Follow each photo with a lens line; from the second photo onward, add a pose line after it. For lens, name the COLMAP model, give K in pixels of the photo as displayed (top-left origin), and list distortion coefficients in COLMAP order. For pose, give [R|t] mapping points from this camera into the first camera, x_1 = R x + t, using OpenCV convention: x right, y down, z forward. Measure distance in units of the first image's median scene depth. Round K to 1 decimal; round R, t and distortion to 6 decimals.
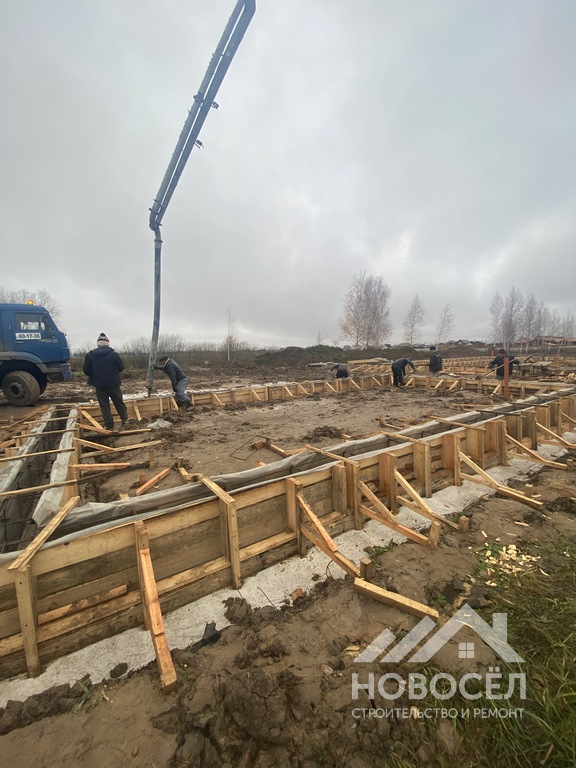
lens RADIAL K [[310.9, 0, 290.0], [0, 310.9, 385.7], [0, 0, 1]] dist [0.028806, -0.029255]
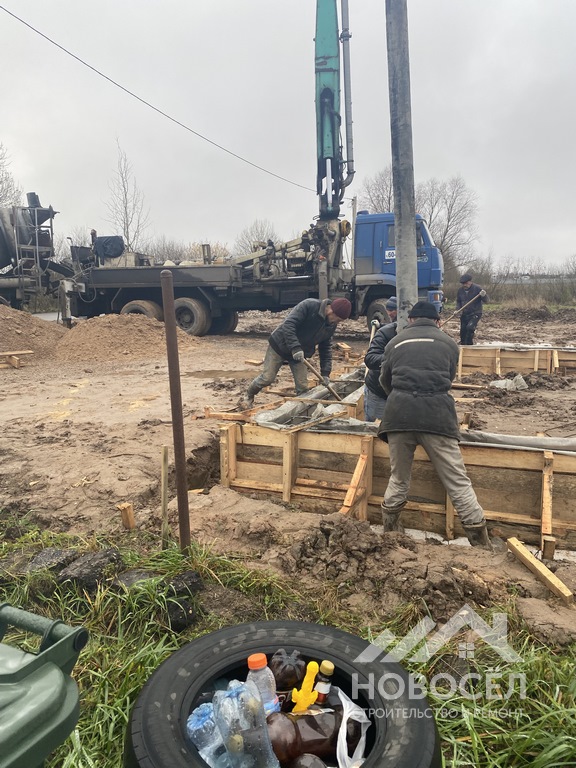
lens RADIAL K [[591.5, 0, 288.8], [0, 591.5, 379.7], [0, 0, 1]] dist [0.004587, -0.002565]
pose [[0.591846, 0.154124, -0.791179, 1.109194], [-0.096042, 0.988041, 0.120629, 0.007876], [0.800309, 0.004593, 0.599570, -0.565421]]
